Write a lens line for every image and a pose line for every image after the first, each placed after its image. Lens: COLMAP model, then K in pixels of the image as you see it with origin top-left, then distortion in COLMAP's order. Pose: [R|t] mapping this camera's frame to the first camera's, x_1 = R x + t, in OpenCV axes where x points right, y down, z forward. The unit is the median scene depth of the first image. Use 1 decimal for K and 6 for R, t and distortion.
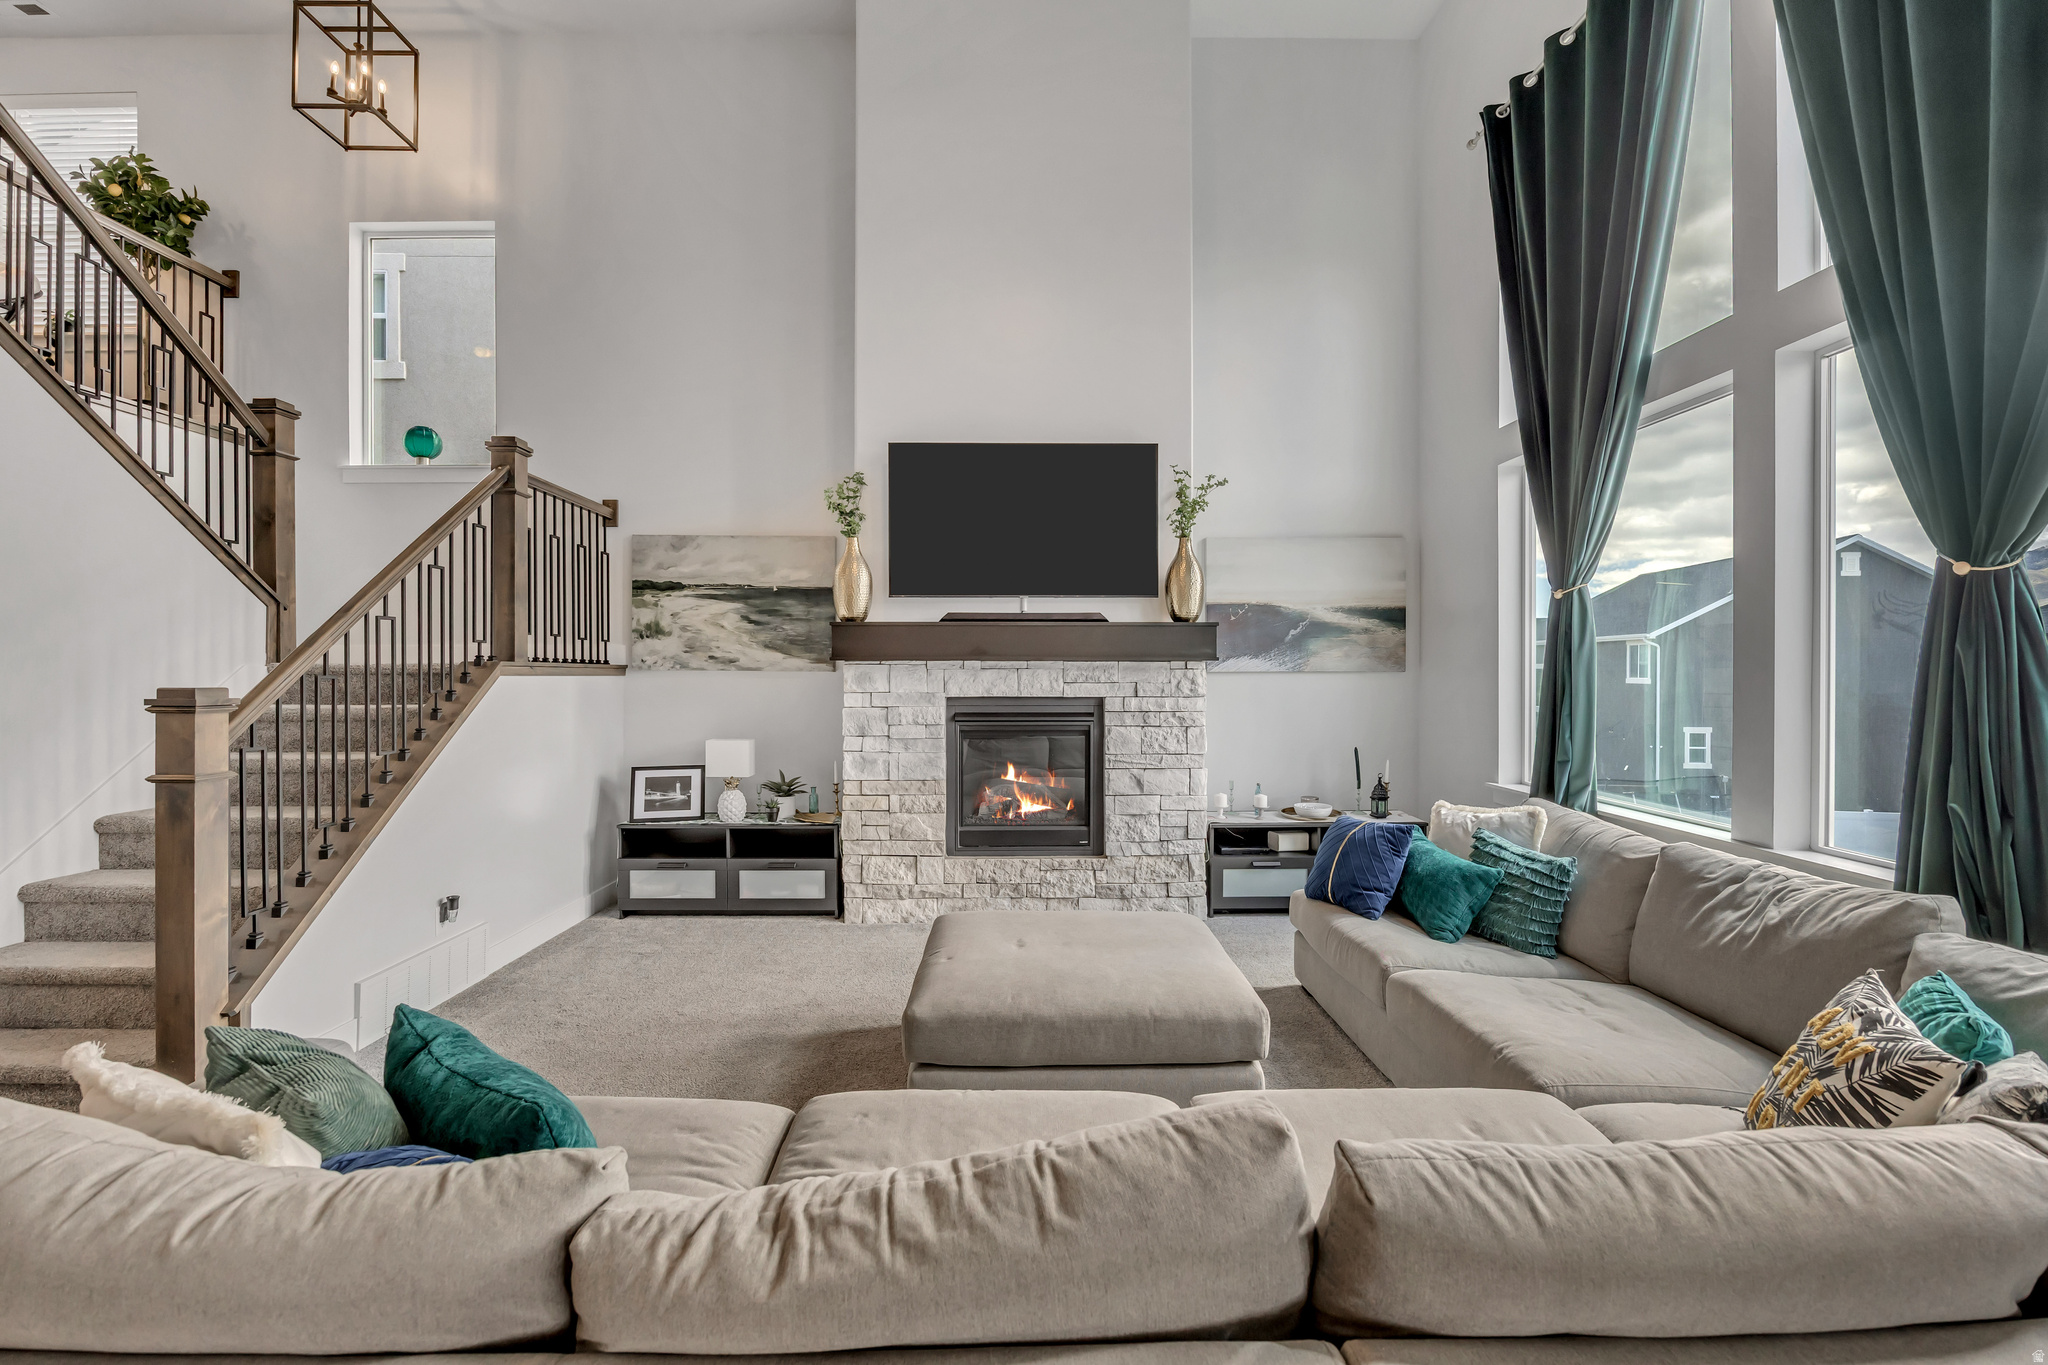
lens RADIAL K [[912.9, 0, 1020.6], [0, 912.9, 677.7], [0, 0, 1]] dist [-0.010747, -0.000390]
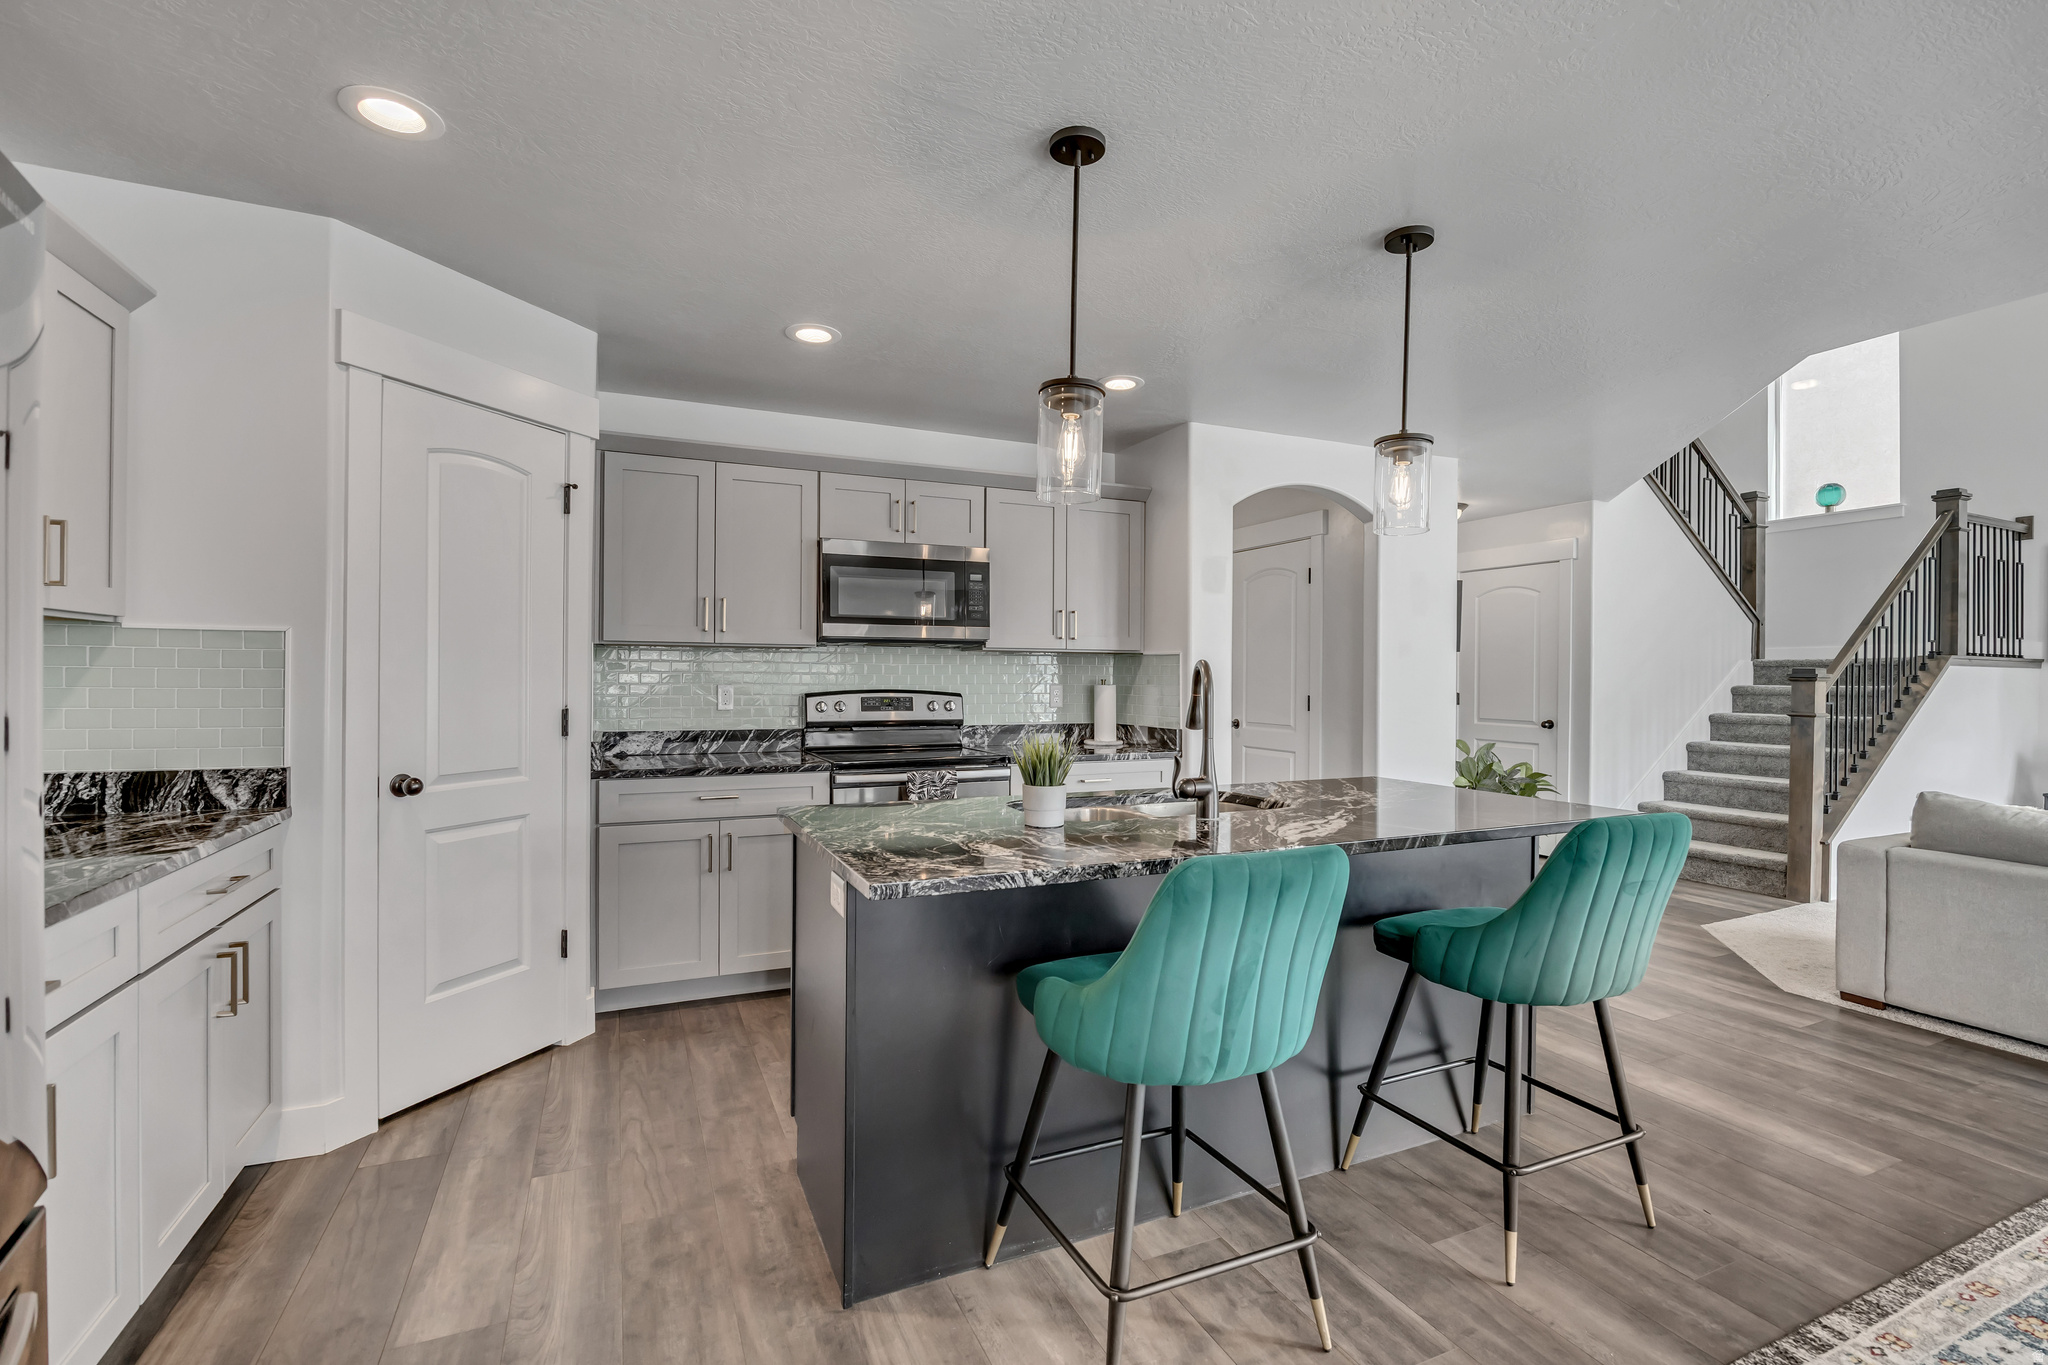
lens RADIAL K [[912.9, 0, 1026.5], [0, 912.9, 669.1], [0, 0, 1]] dist [-0.010747, -0.000390]
pose [[0.400367, -0.003119, -0.916350, 0.097726], [-0.012384, 0.999884, -0.008814, 0.026734], [0.916271, 0.014877, 0.400282, -0.681638]]
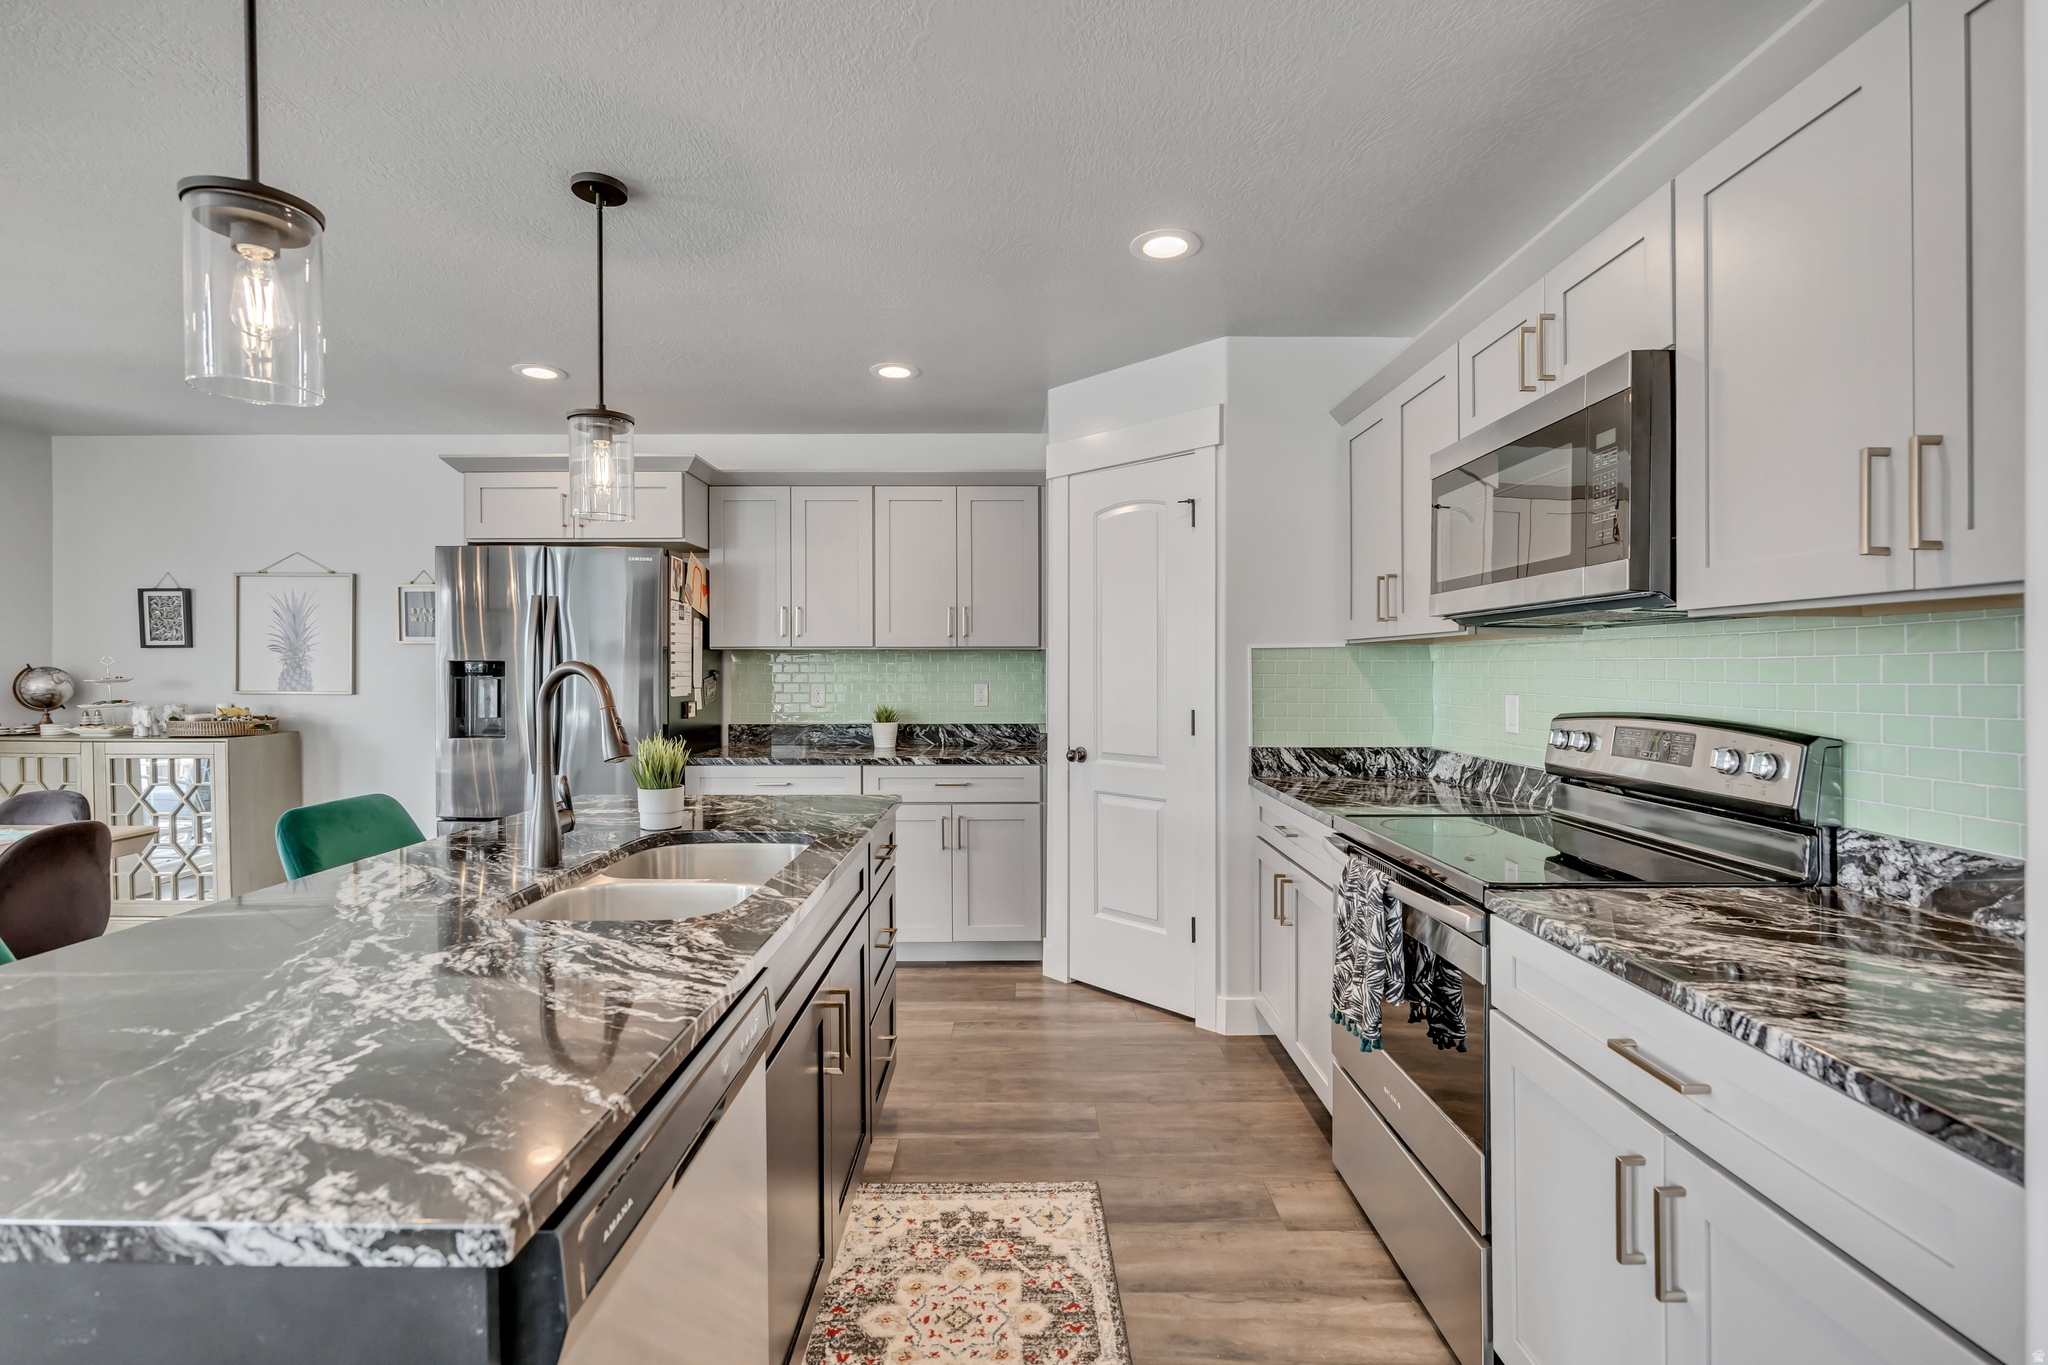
lens RADIAL K [[912.9, 0, 1020.8], [0, 912.9, 673.7], [0, 0, 1]] dist [-0.010747, -0.000390]
pose [[-0.999858, -0.000280, 0.016838, -0.467925], [-0.000054, 0.999910, 0.013390, 0.017394], [-0.016840, 0.013387, -0.999769, -0.071118]]
